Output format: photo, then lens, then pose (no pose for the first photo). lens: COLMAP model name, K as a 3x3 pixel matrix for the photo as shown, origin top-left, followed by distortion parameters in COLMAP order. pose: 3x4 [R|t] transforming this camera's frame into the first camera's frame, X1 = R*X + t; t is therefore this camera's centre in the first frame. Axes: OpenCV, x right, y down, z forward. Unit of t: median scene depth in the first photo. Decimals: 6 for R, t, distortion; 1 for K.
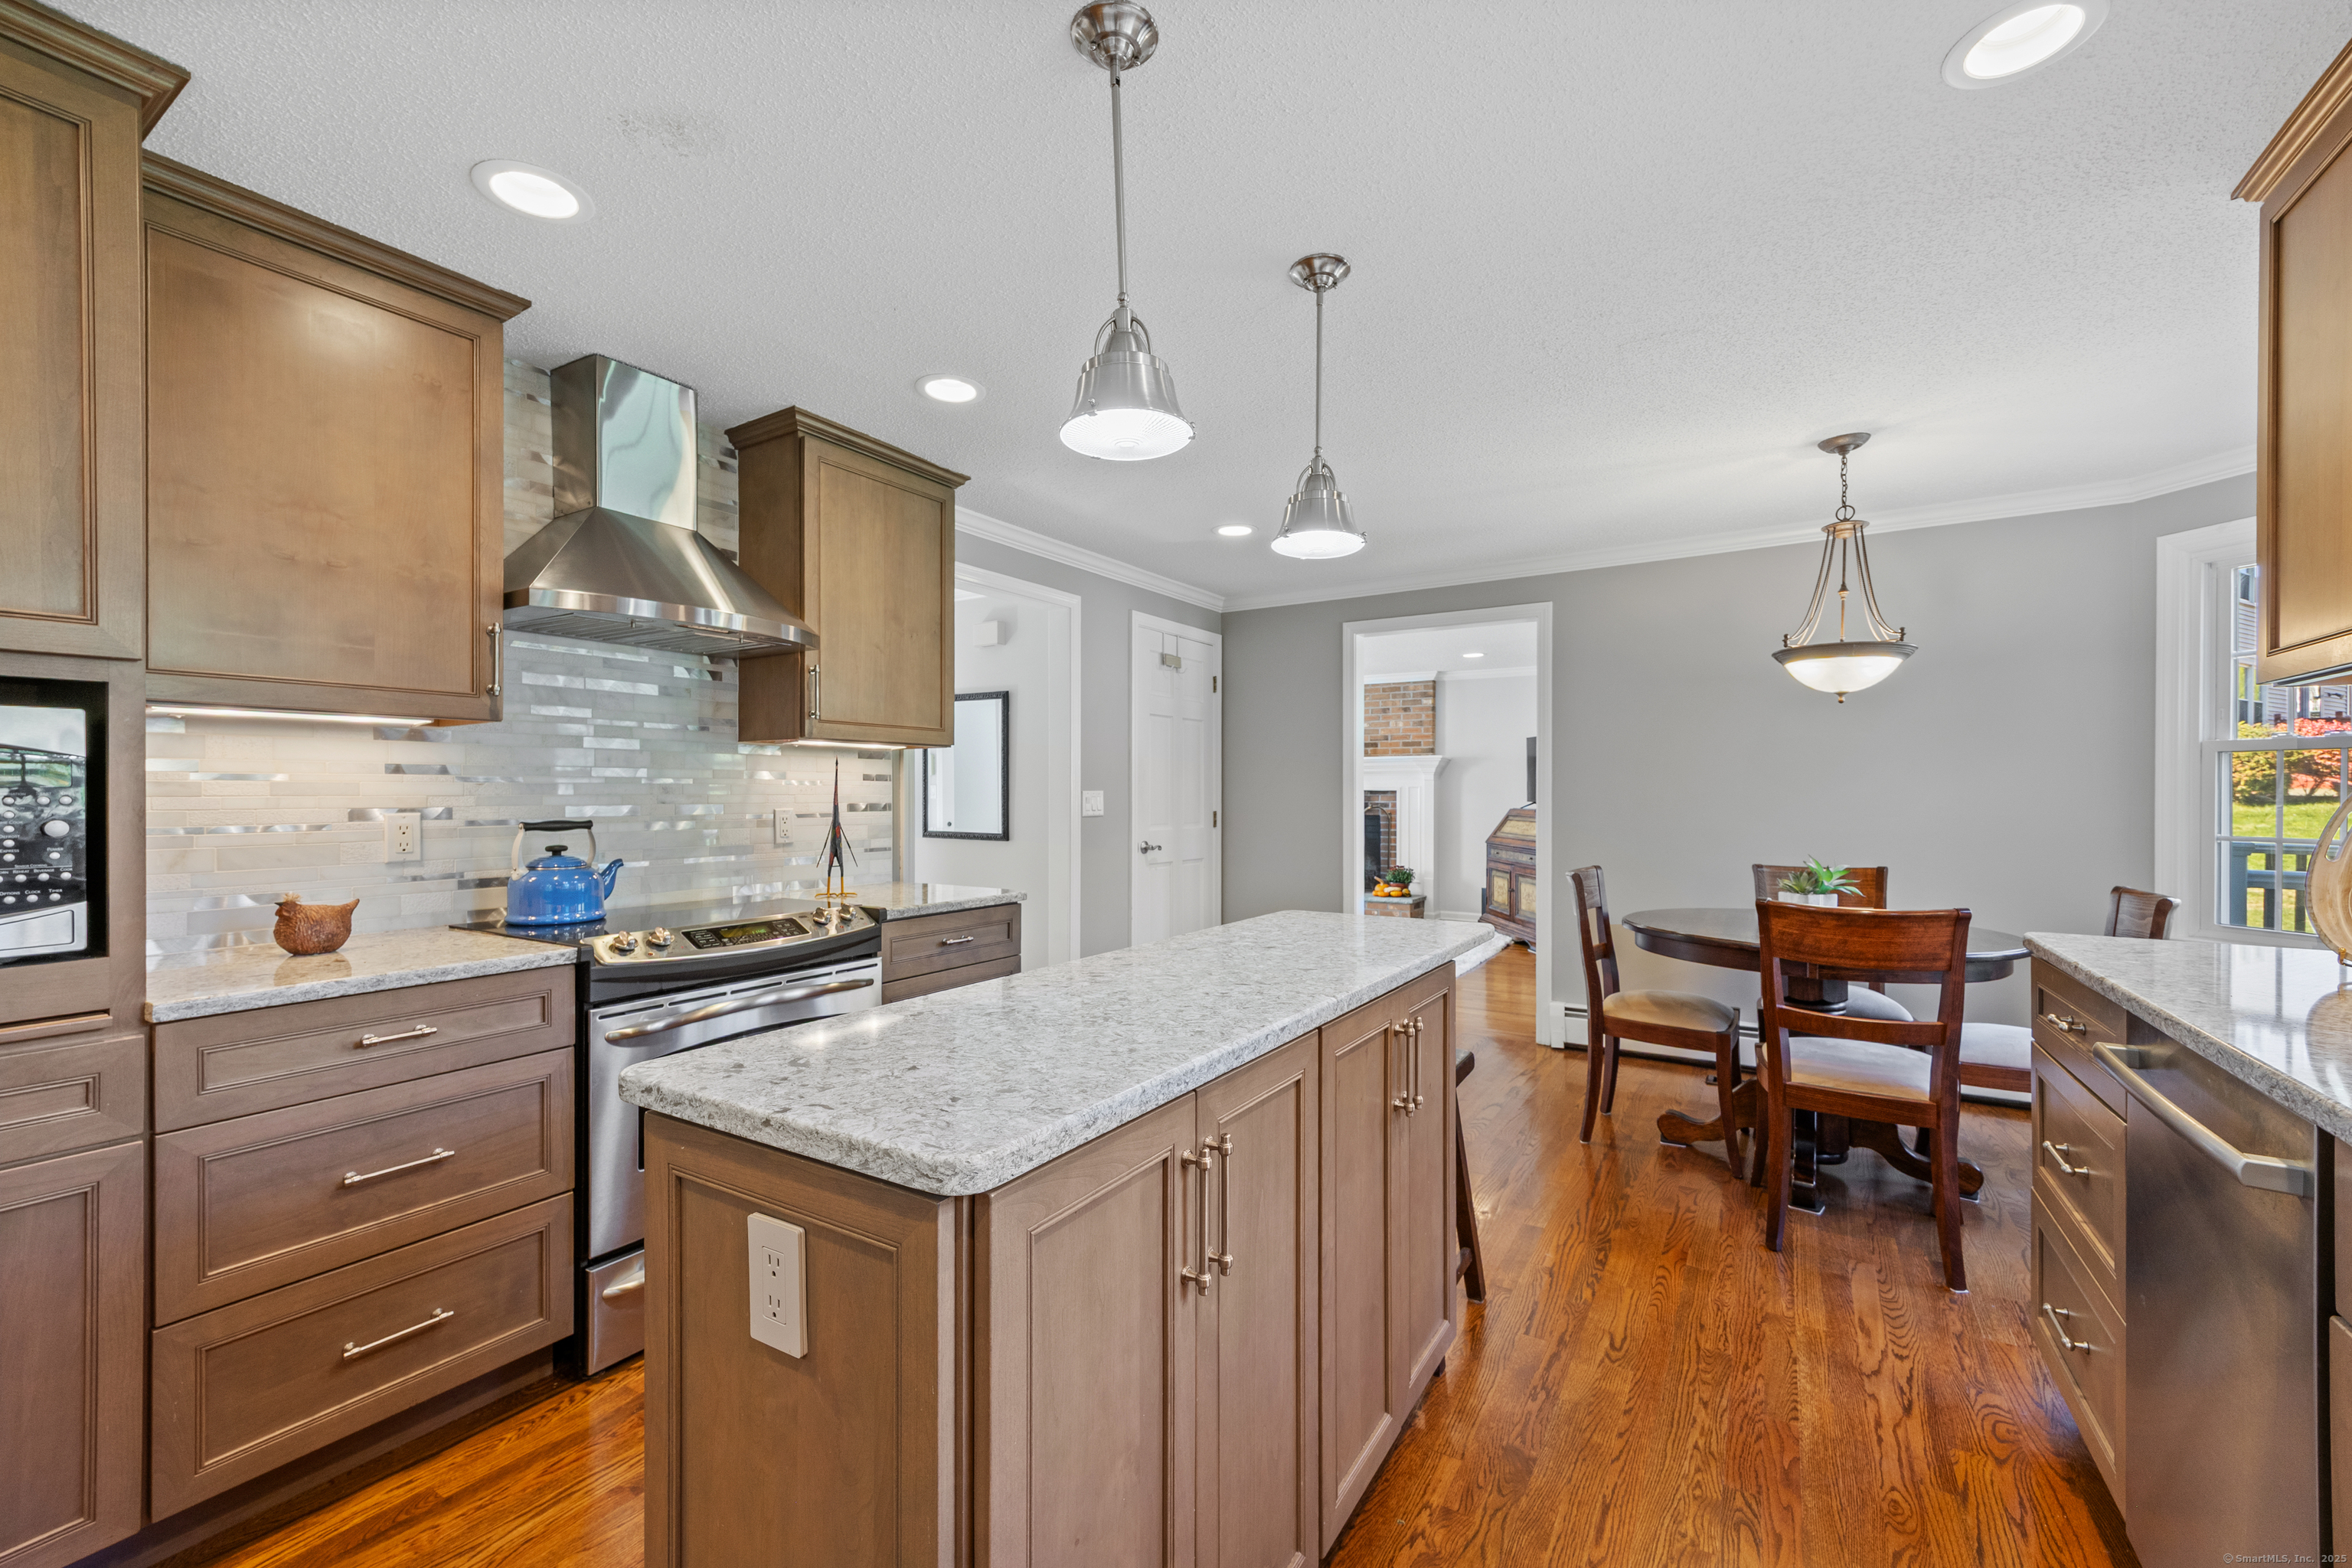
lens RADIAL K [[945.8, 0, 1187.1], [0, 945.8, 793.1], [0, 0, 1]] dist [0.009707, -0.000920]
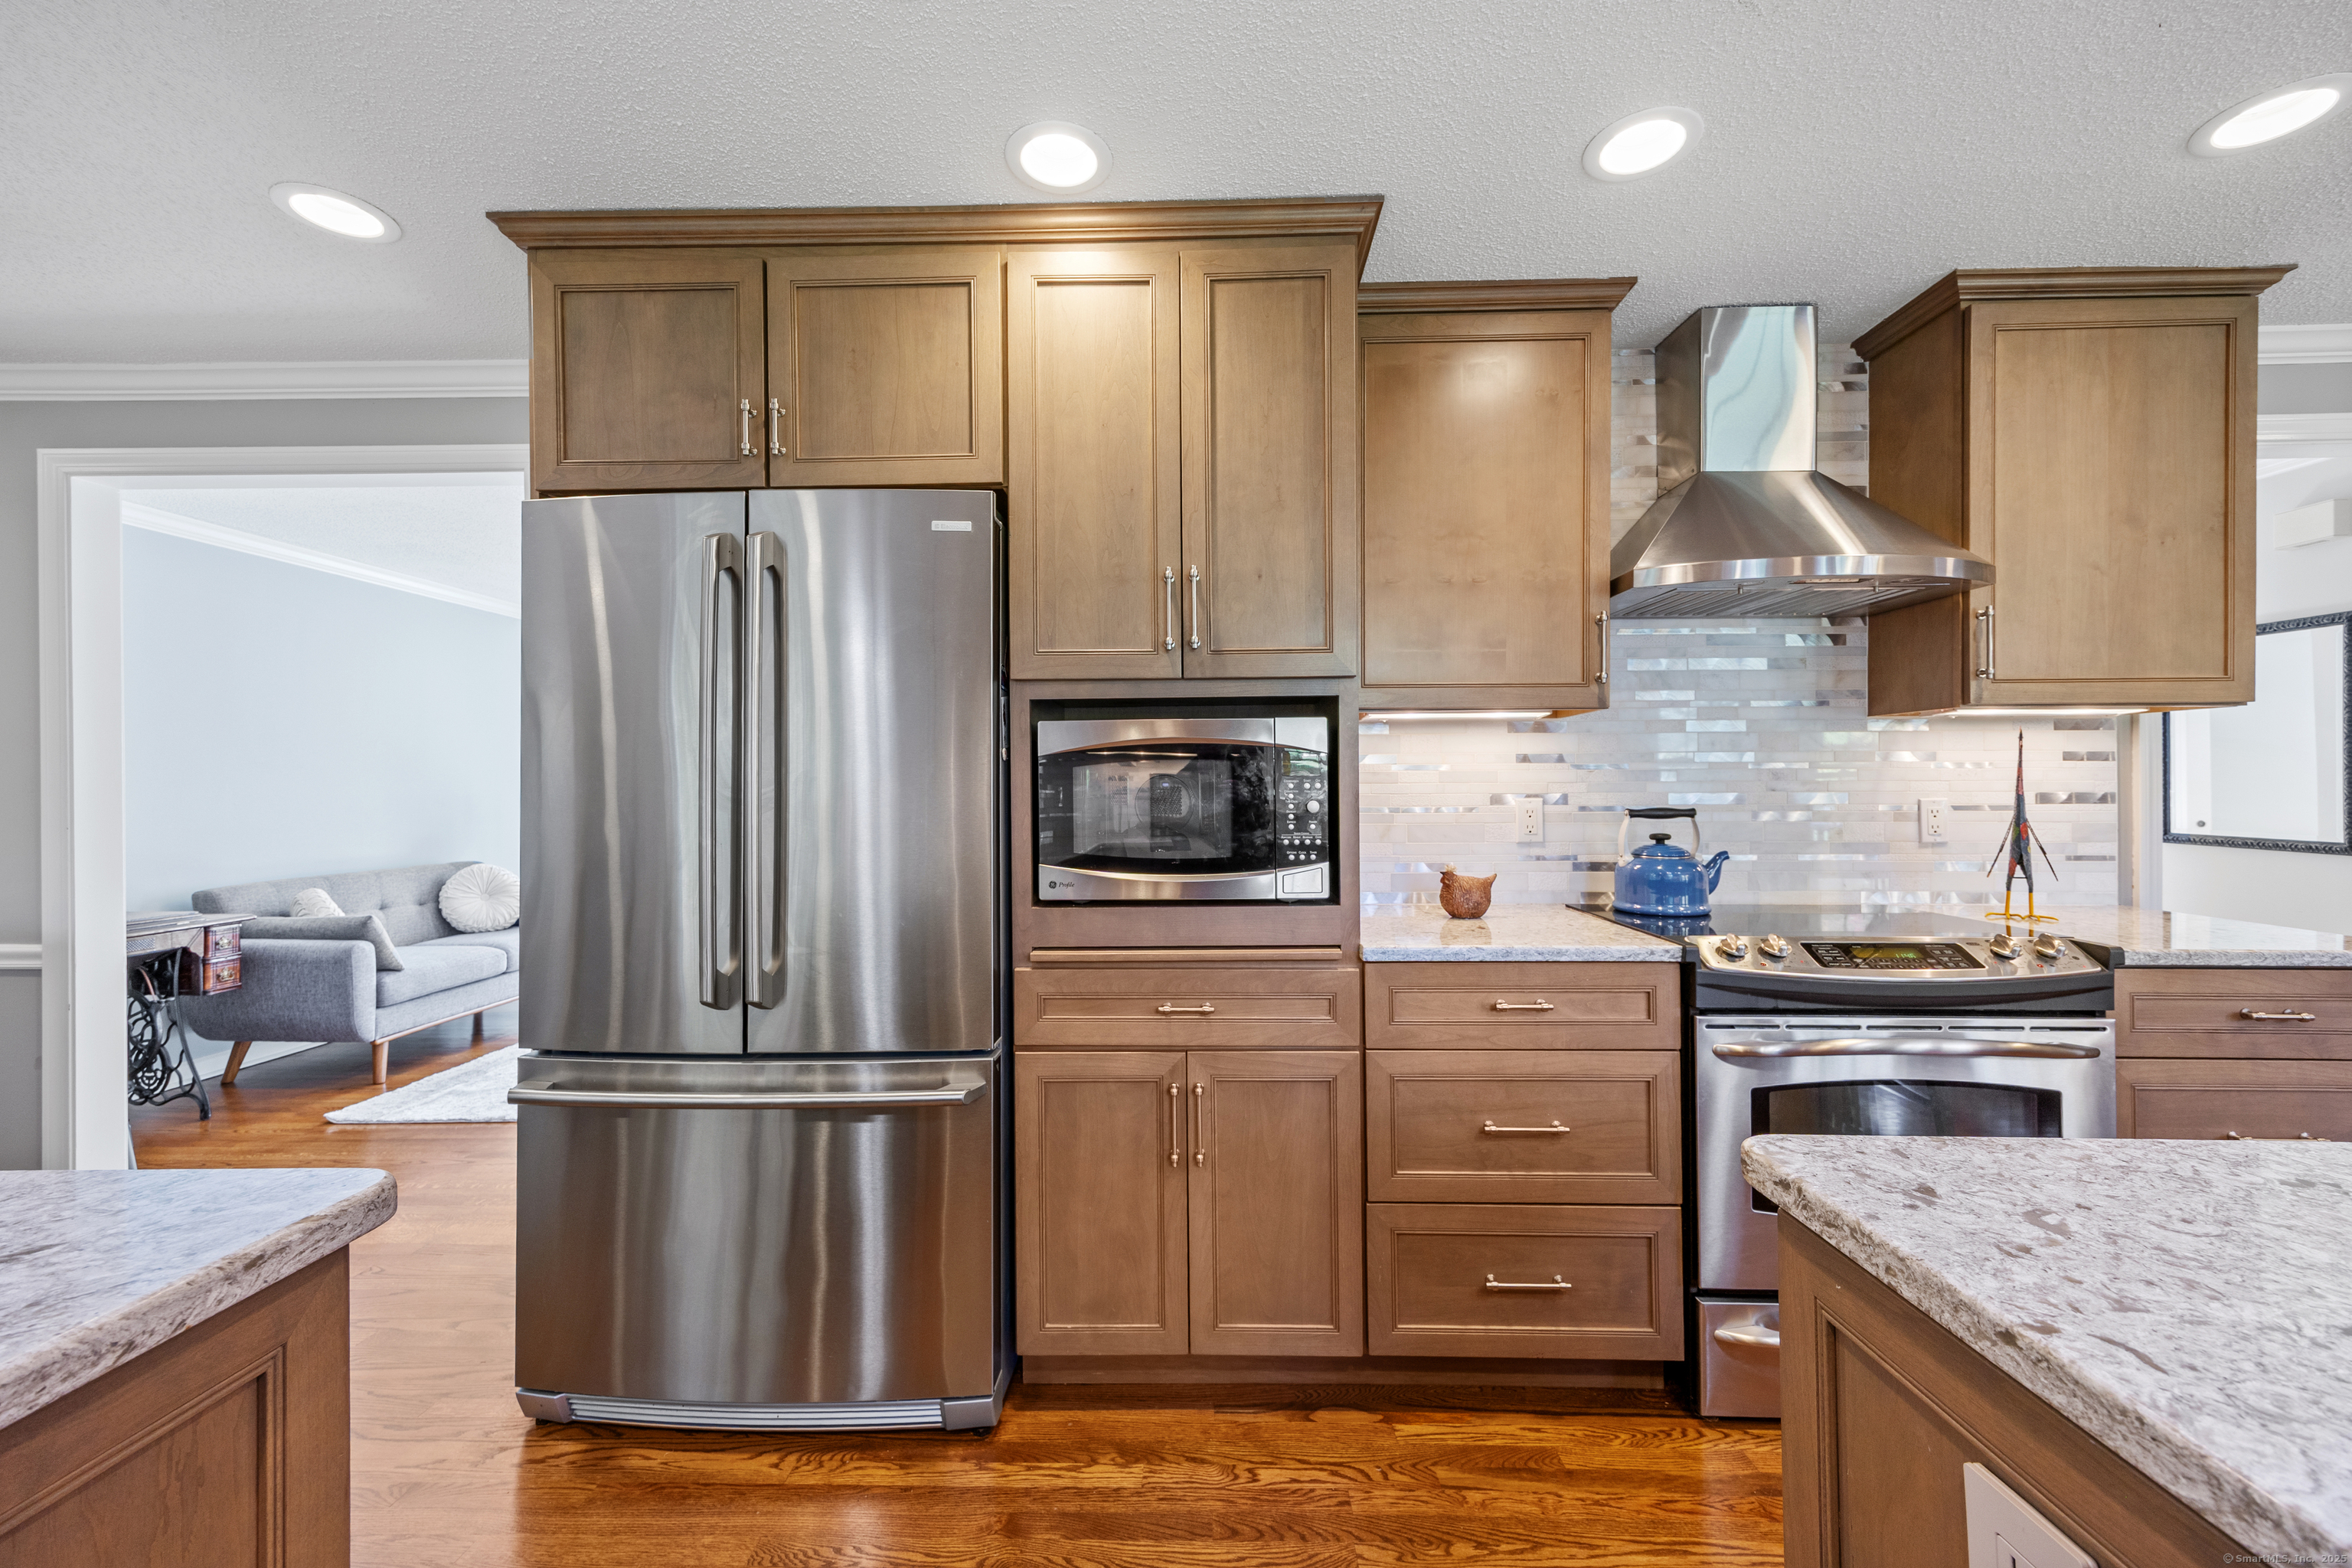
lens RADIAL K [[921.3, 0, 1176.0], [0, 921.3, 784.0], [0, 0, 1]] dist [0.015554, -0.000244]
pose [[0.482374, -0.001485, -0.875964, -0.082945], [0.004053, 0.999992, 0.000537, 0.002224], [0.875956, -0.003810, 0.482376, 0.123708]]
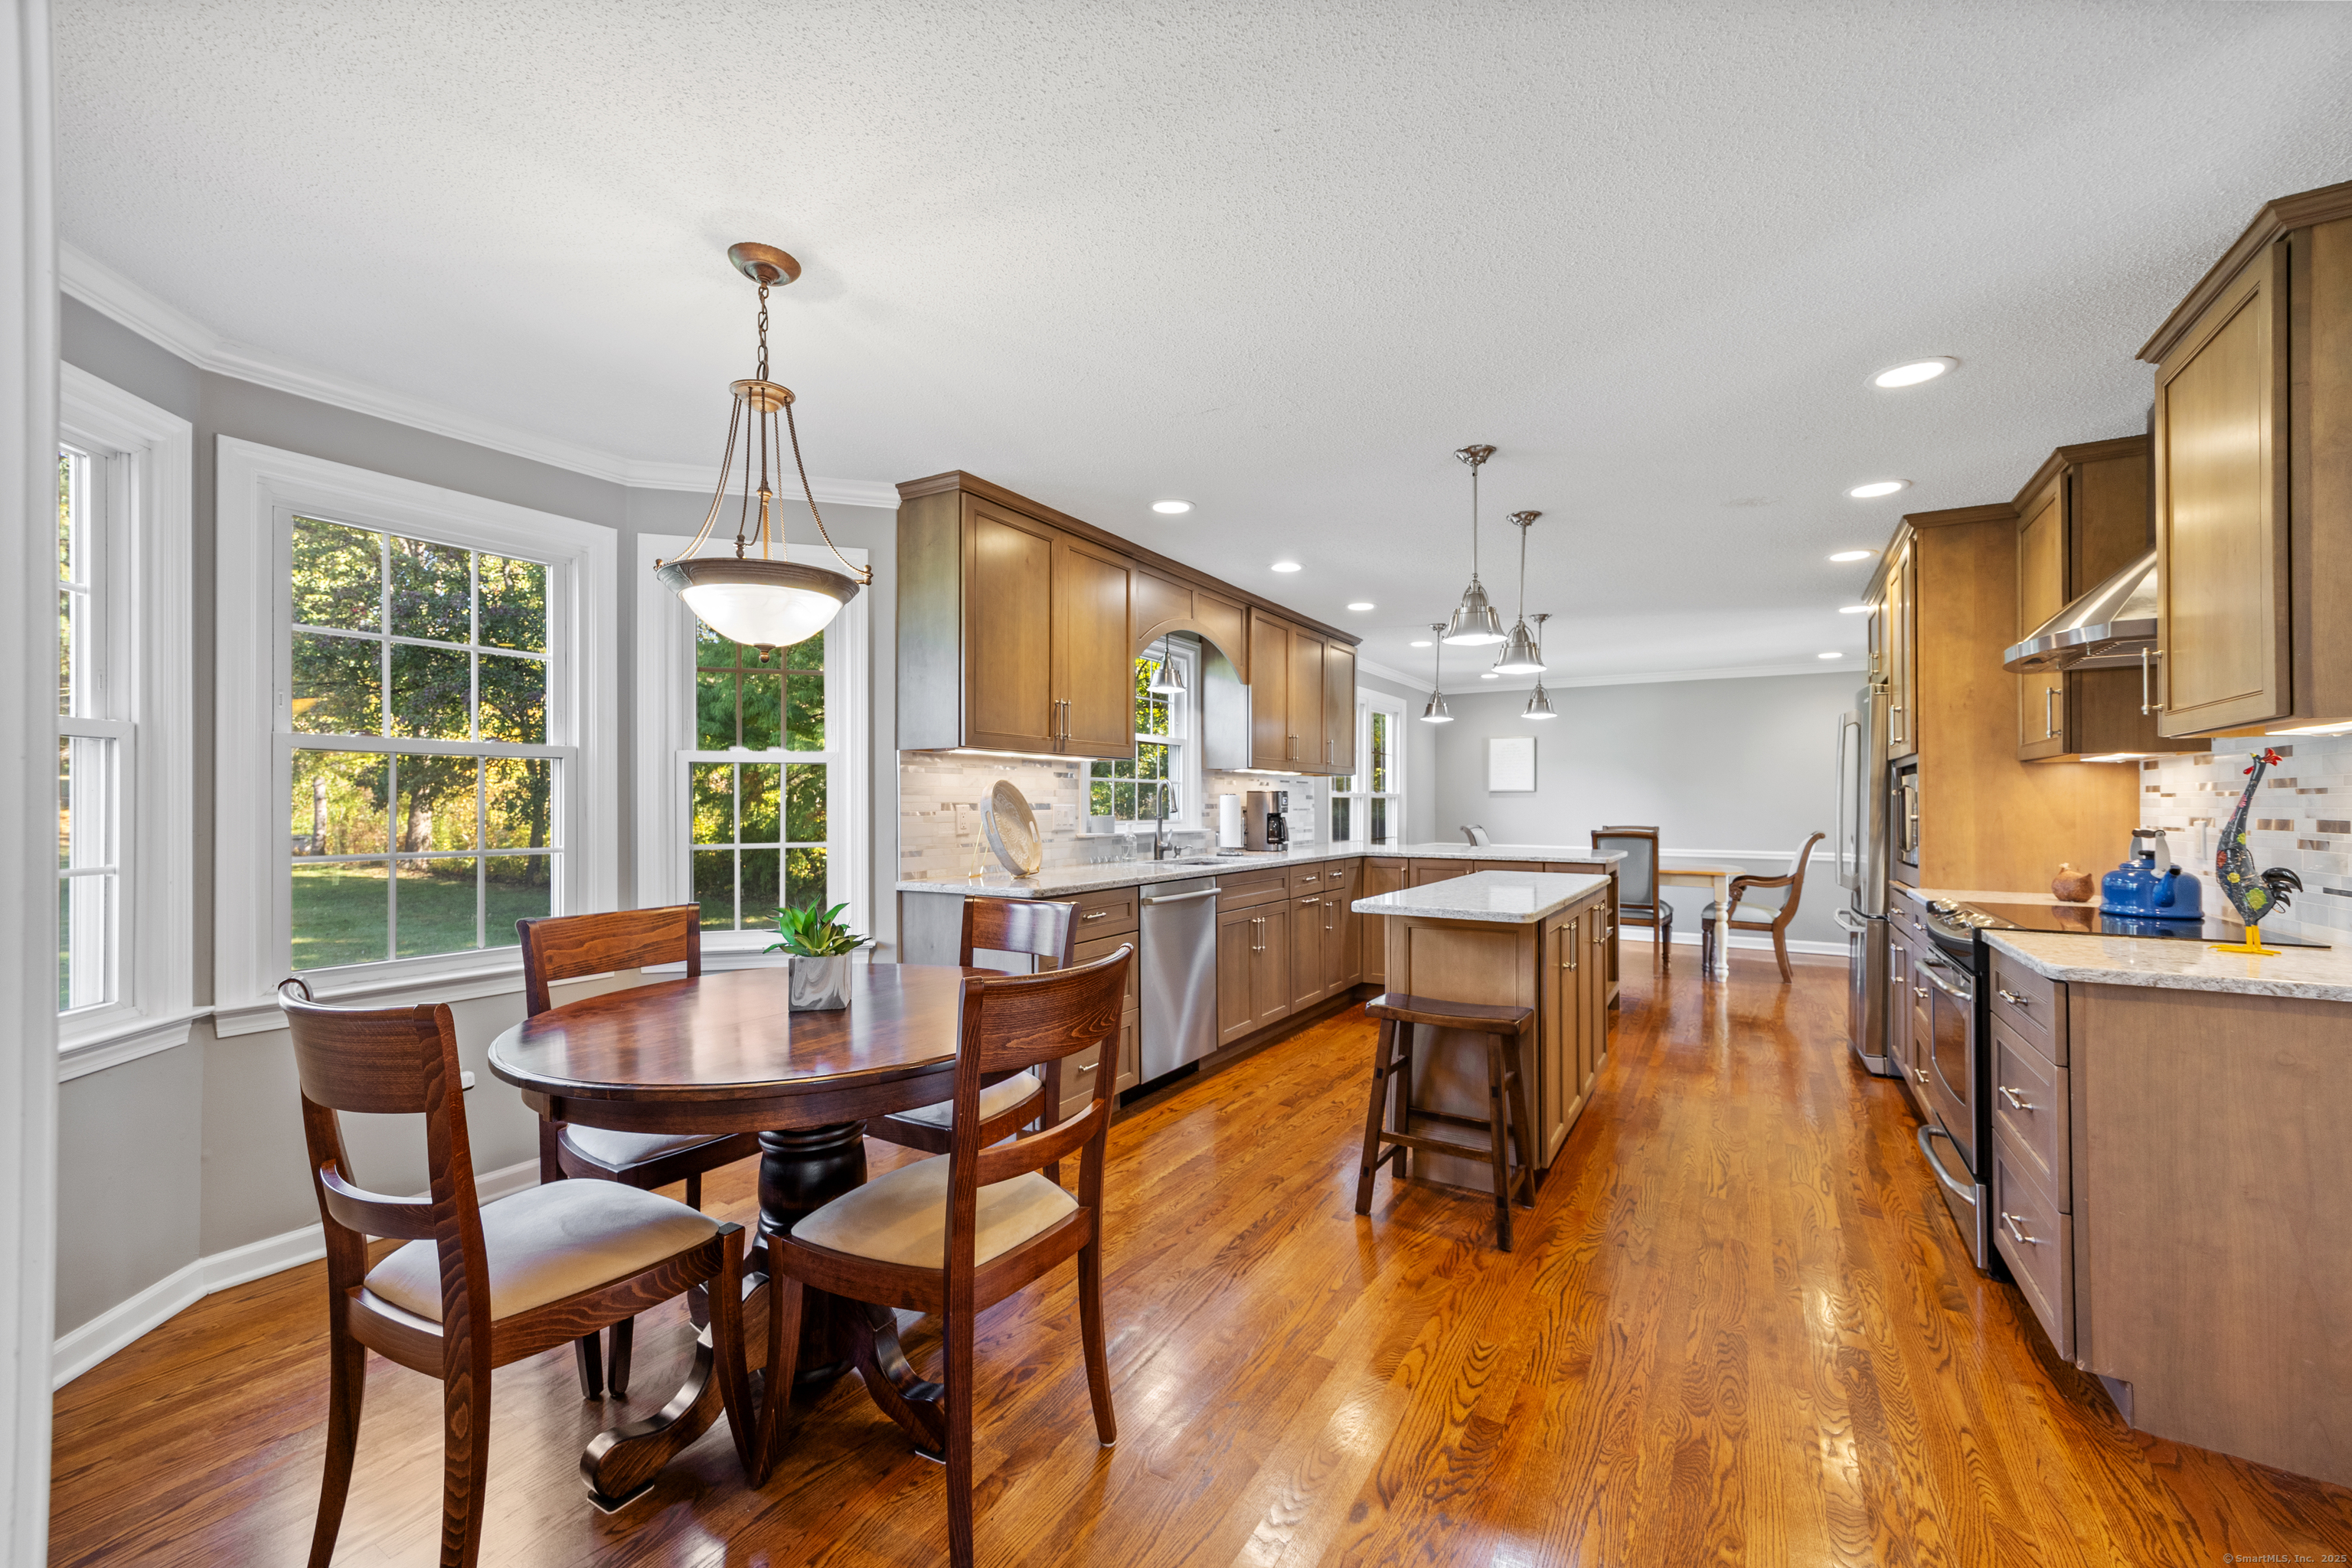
lens RADIAL K [[914.5, 0, 1184.7], [0, 914.5, 802.4], [0, 0, 1]] dist [0.000931, -0.000133]
pose [[-0.999989, -0.001457, 0.004351, 0.619440], [-0.001474, 0.999991, -0.003994, -0.000284], [-0.004345, -0.004000, -0.999983, 2.573074]]
